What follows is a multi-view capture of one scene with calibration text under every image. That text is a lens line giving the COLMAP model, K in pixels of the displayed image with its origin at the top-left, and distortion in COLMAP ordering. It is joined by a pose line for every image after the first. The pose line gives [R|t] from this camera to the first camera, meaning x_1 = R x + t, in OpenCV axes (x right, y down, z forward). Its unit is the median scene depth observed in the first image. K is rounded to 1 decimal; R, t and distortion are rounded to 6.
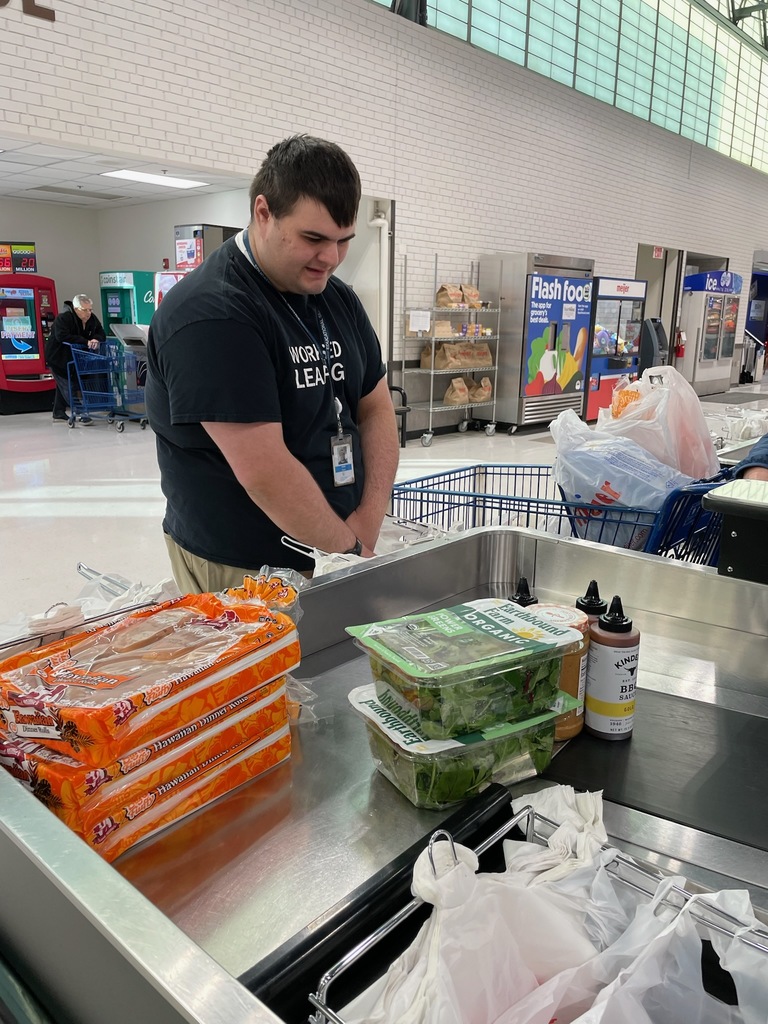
lens RADIAL K [[801.3, 0, 375.1], [0, 801.3, 510.3], [0, 0, 1]] dist [0.039559, -0.064756]
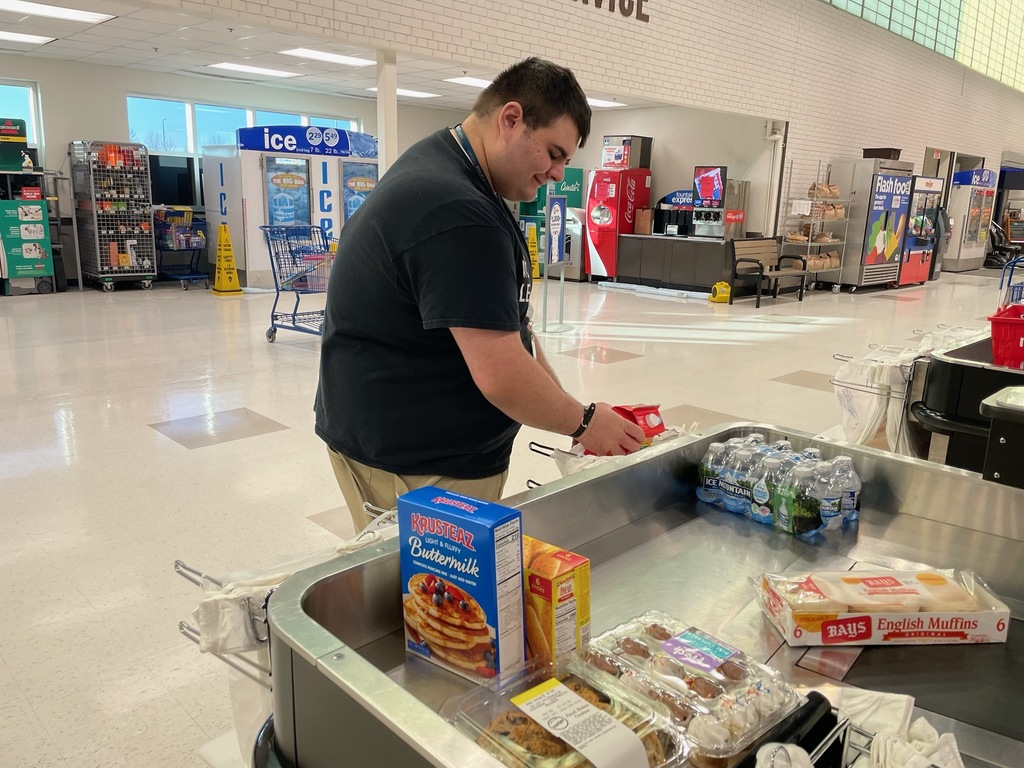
lens RADIAL K [[801.3, 0, 513.4], [0, 801.3, 383.1], [0, 0, 1]] dist [0.039559, -0.064756]
pose [[0.998943, 0.022542, -0.040051, -0.290889], [-0.022941, 0.999691, -0.009533, 0.070228], [0.039824, 0.010442, 0.999152, -0.311169]]
